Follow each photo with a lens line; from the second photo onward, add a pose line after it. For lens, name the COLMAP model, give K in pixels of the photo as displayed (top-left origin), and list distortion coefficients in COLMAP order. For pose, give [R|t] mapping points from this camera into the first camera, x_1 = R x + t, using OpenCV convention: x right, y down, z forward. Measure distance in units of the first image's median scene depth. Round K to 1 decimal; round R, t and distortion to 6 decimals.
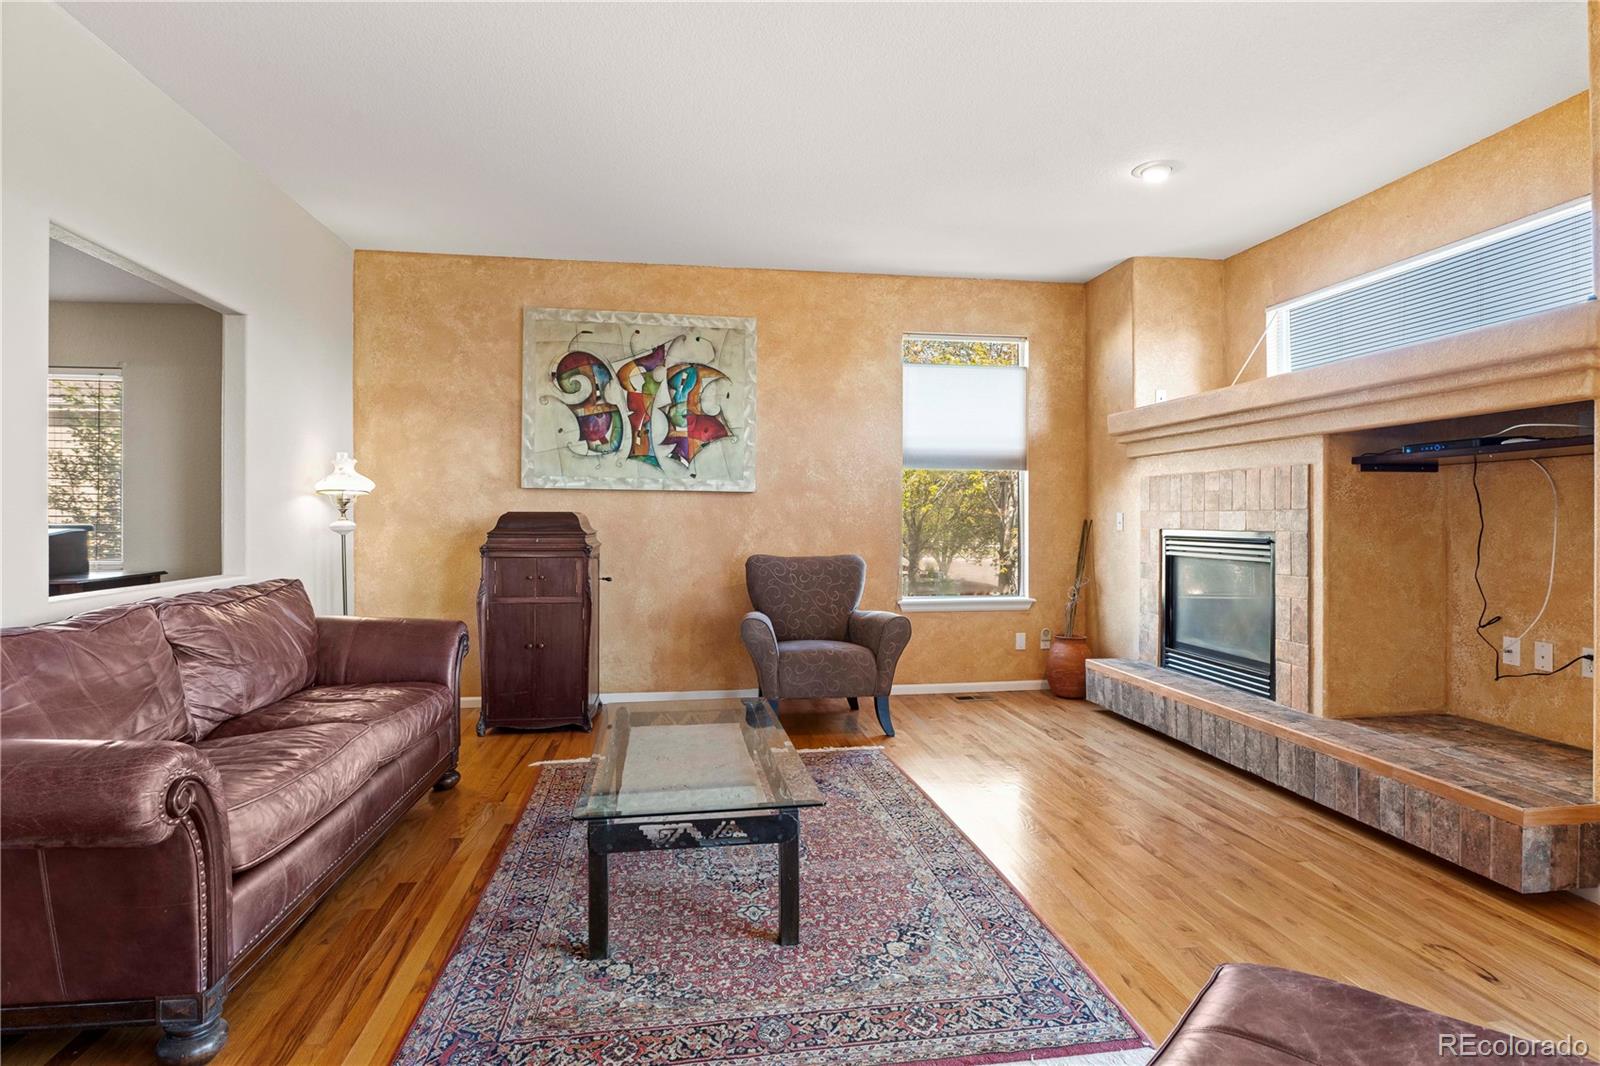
lens RADIAL K [[819.5, 0, 795.4], [0, 819.5, 518.9], [0, 0, 1]] dist [-0.006878, -0.000215]
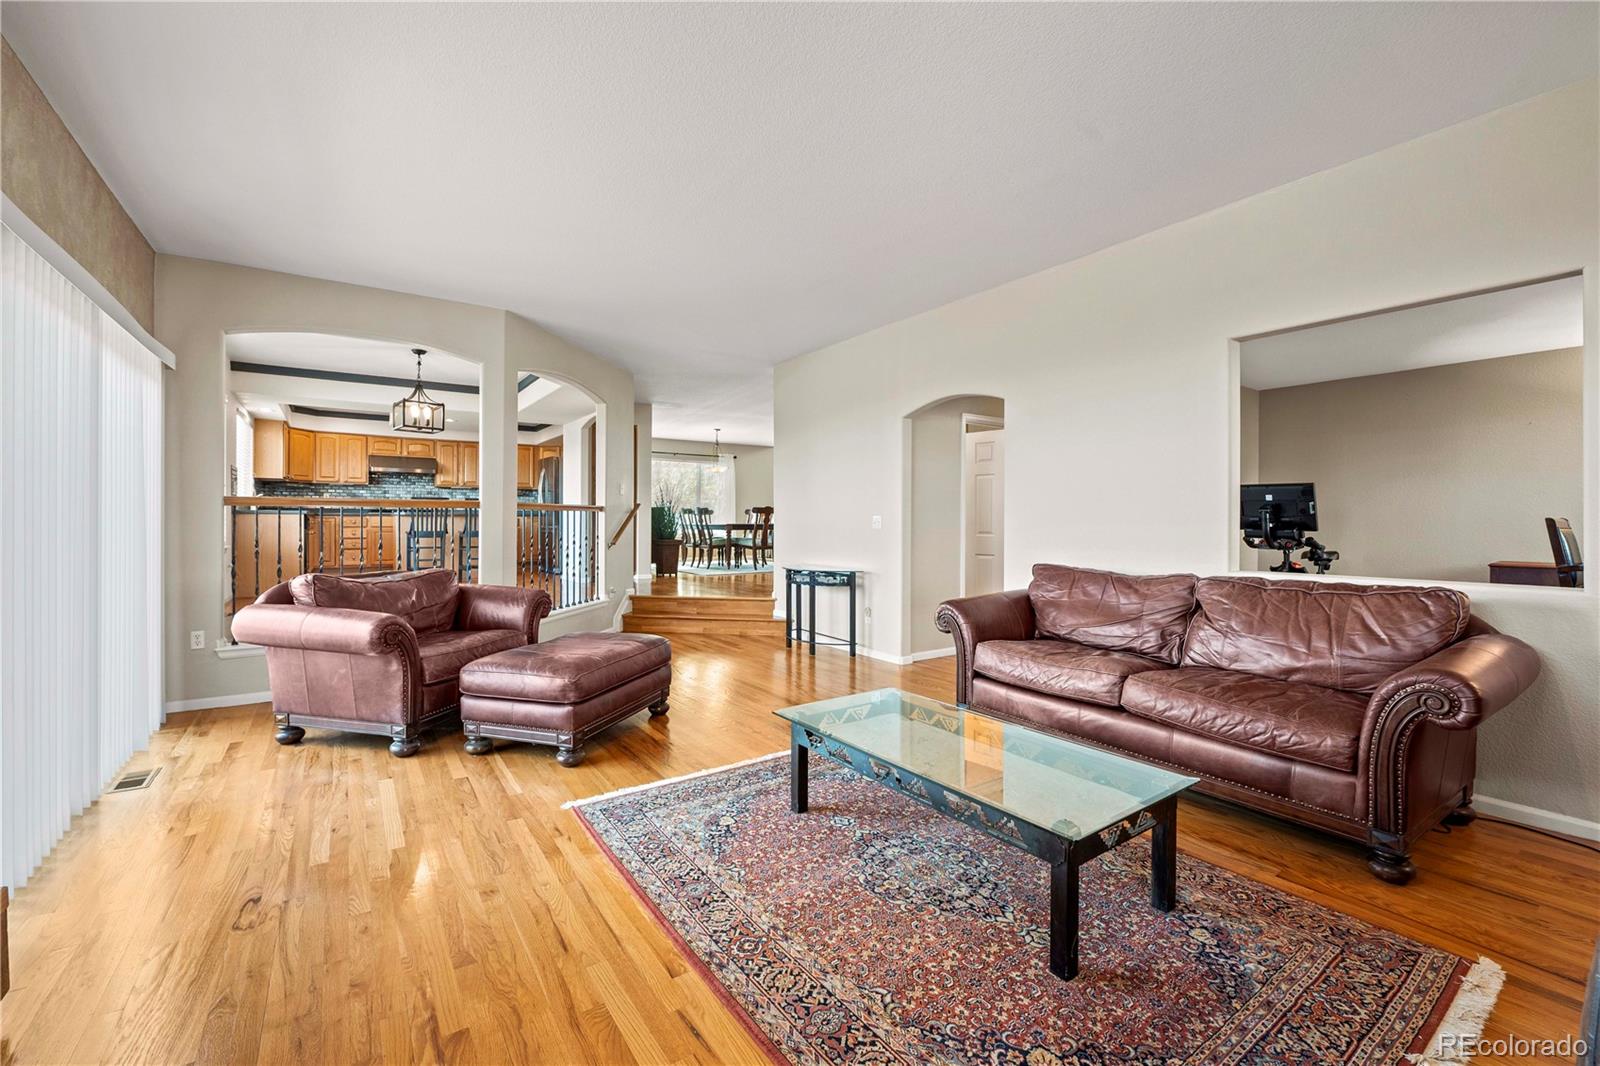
lens RADIAL K [[666.9, 0, 800.1], [0, 666.9, 525.2], [0, 0, 1]] dist [-0.010503, 0.000208]
pose [[-0.895928, 0.001967, -0.444194, 0.257522], [-0.001263, 0.999975, 0.006976, -0.000206], [0.444197, 0.006811, -0.895903, 1.026662]]
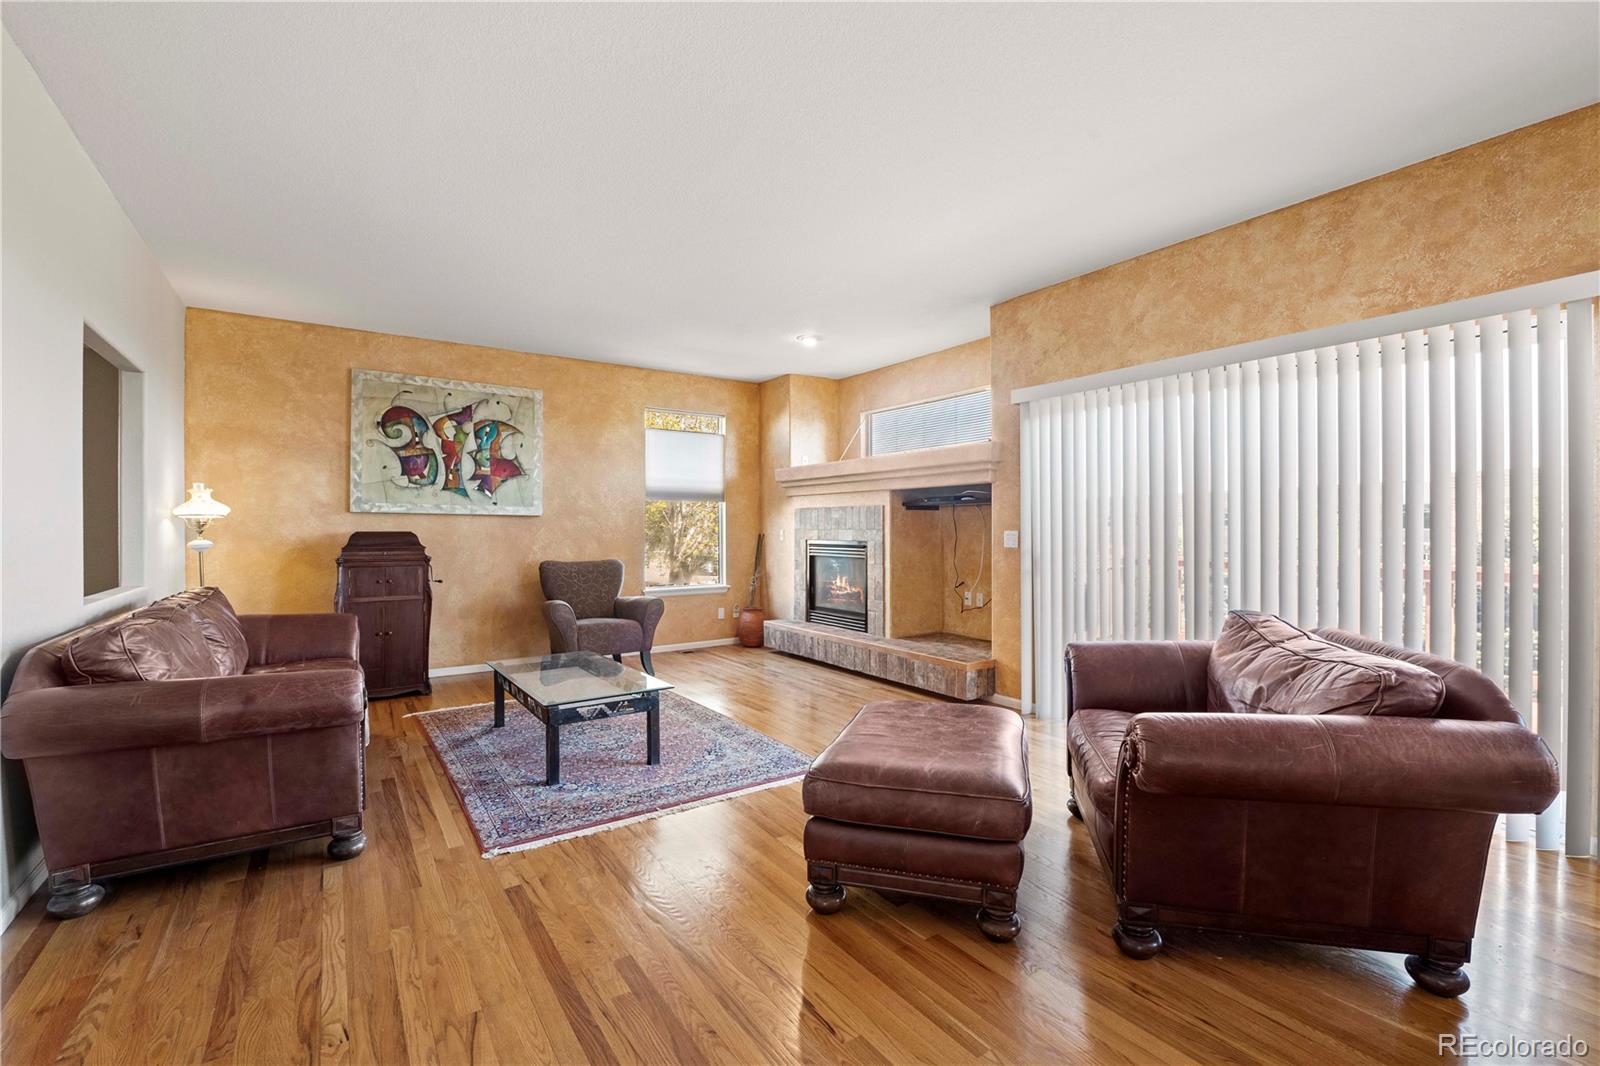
lens RADIAL K [[697.2, 0, 796.7], [0, 697.2, 527.8], [0, 0, 1]] dist [-0.000818, -0.000104]
pose [[0.900685, -0.002404, 0.434466, -0.203036], [0.002818, 0.999996, -0.000309, -0.012331], [-0.434464, 0.001502, 0.900688, -0.294195]]
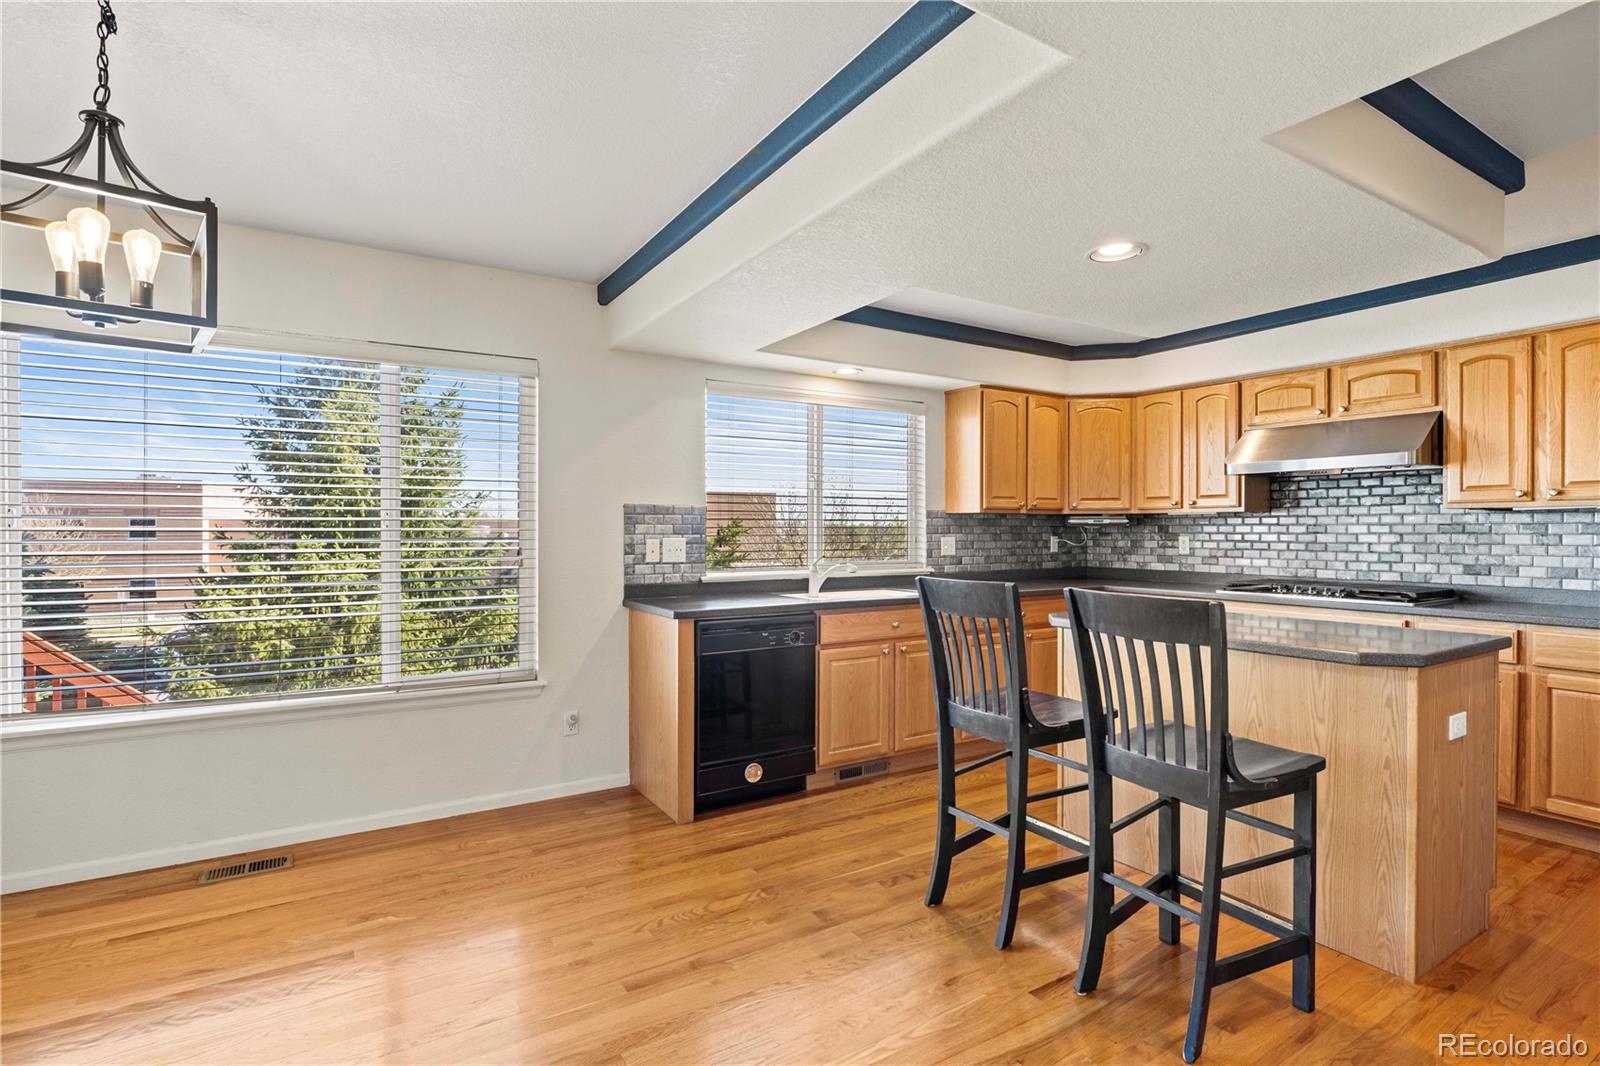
lens RADIAL K [[782.9, 0, 797.1], [0, 782.9, 531.1], [0, 0, 1]] dist [-0.009934, 0.000457]
pose [[-0.395561, -0.000391, 0.918440, -0.099754], [0.001089, 0.999999, 0.000894, -0.097153], [-0.918439, 0.001354, -0.395560, -0.728384]]
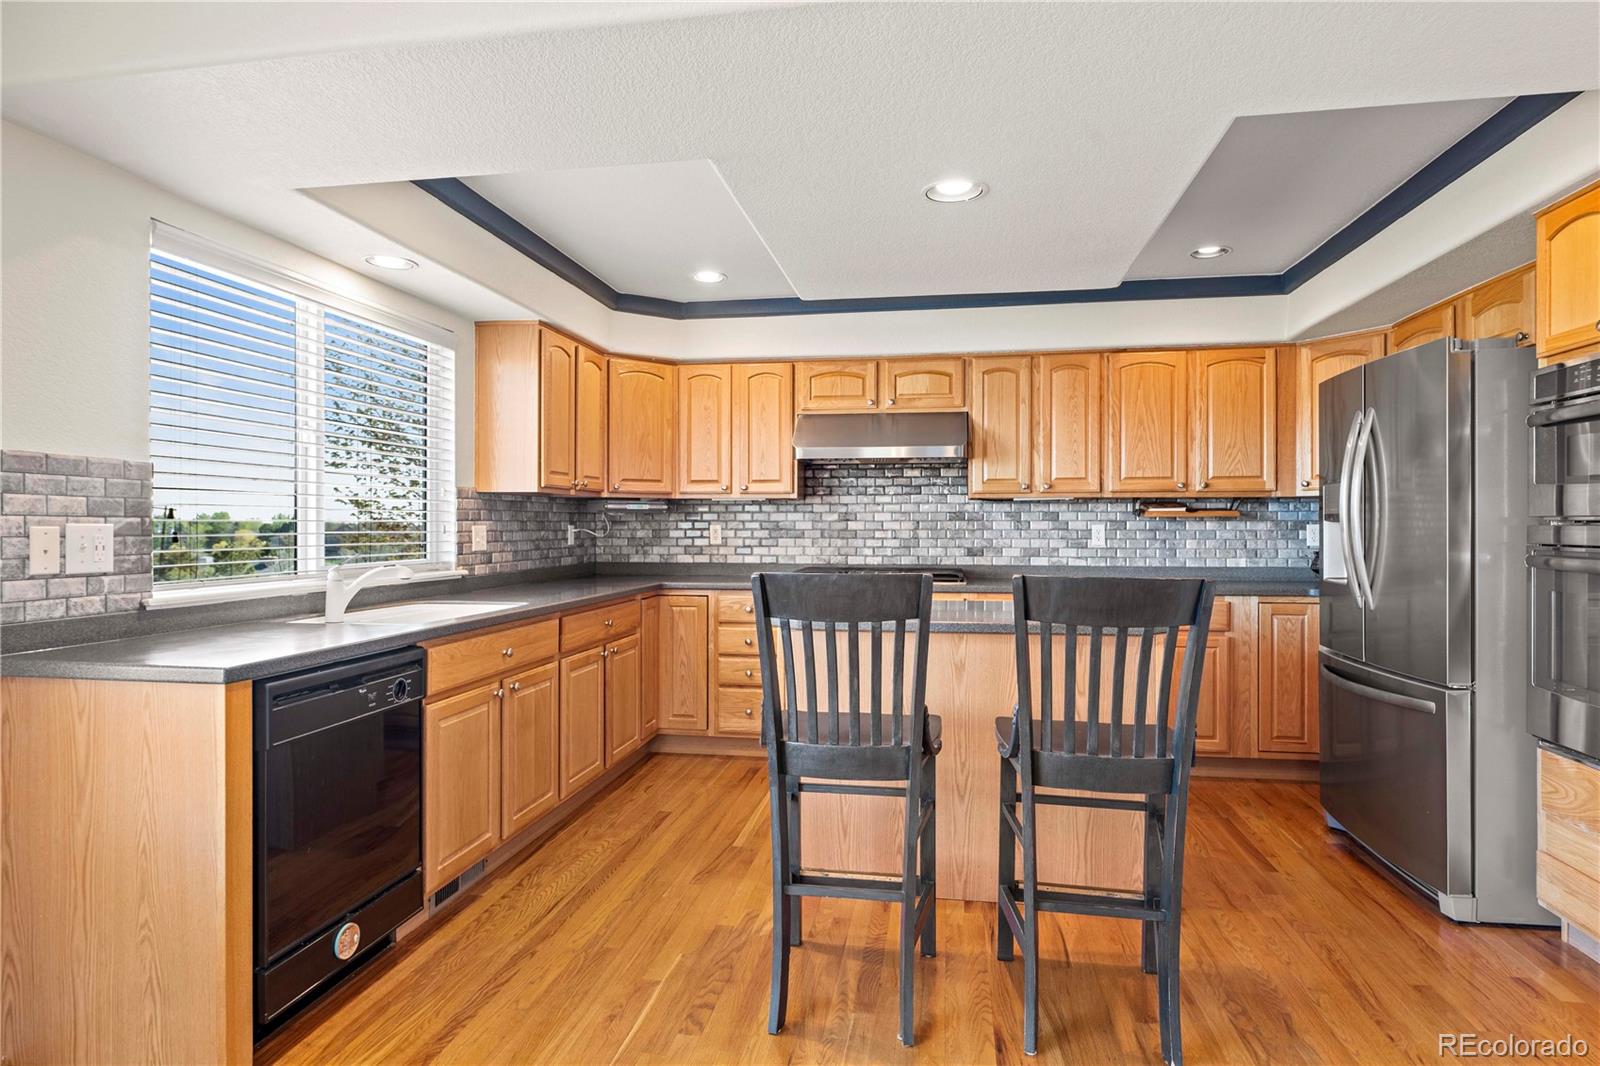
lens RADIAL K [[898.0, 0, 799.4], [0, 898.0, 524.8], [0, 0, 1]] dist [-0.004062, -0.001163]
pose [[-0.951021, 0.001357, 0.309123, 0.233195], [0.001308, 0.999999, -0.000366, -0.087570], [-0.309123, 0.000057, -0.951022, -0.600671]]
